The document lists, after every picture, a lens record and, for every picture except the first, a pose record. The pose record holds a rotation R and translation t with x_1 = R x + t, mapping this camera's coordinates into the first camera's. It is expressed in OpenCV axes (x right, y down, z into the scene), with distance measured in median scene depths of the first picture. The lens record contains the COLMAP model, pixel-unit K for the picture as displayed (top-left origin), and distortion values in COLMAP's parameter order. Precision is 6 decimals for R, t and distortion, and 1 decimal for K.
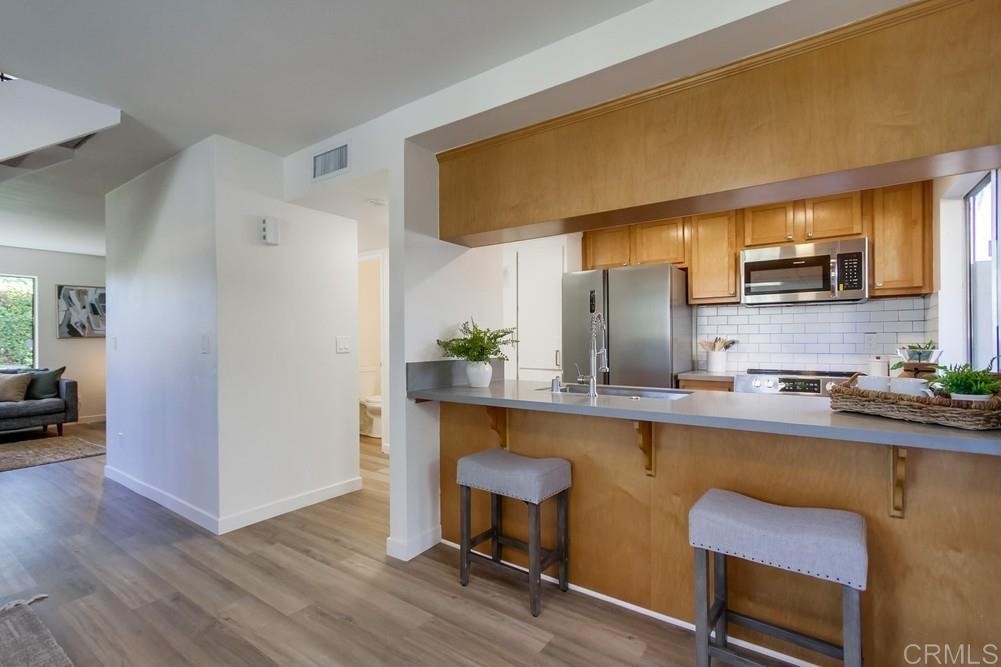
lens RADIAL K [[459.7, 0, 495.9], [0, 459.7, 341.1], [0, 0, 1]] dist [0.000344, -0.000006]
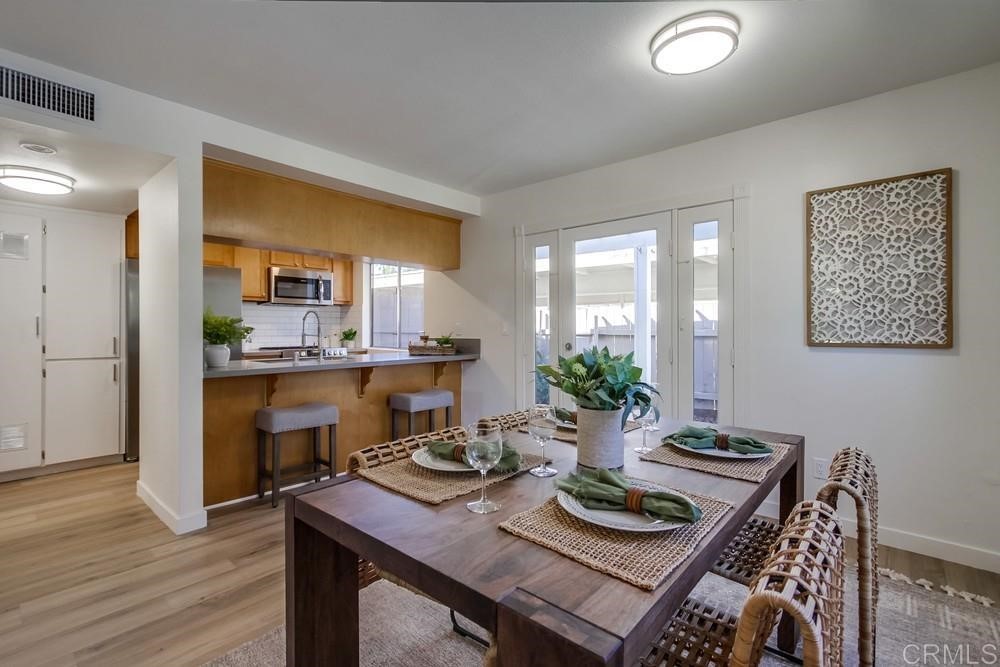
lens RADIAL K [[459.3, 0, 495.6], [0, 459.3, 329.2], [0, 0, 1]] dist [0.000344, -0.000006]
pose [[0.091077, 0.002259, 0.995841, -0.978466], [-0.002042, 0.999996, -0.002082, 0.006462], [-0.995842, -0.001844, 0.091082, 0.167004]]
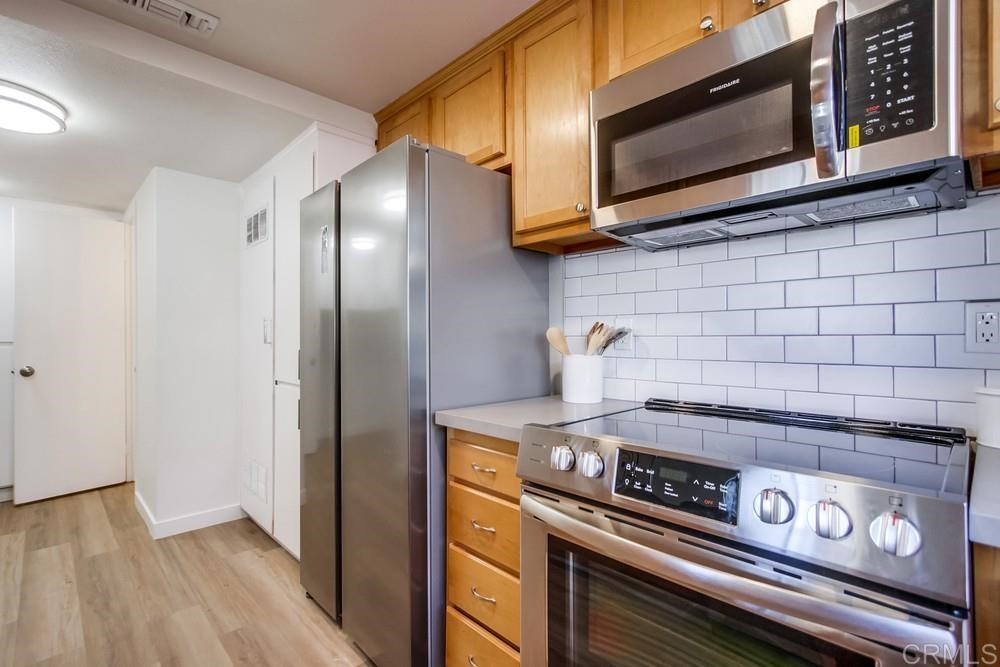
lens RADIAL K [[459.3, 0, 501.0], [0, 459.3, 334.3], [0, 0, 1]] dist [0.000344, -0.000006]
pose [[0.984482, -0.001497, -0.175482, 0.588478], [-0.000144, 0.999956, -0.009342, 0.008933], [0.175488, 0.009222, 0.984438, 0.686192]]
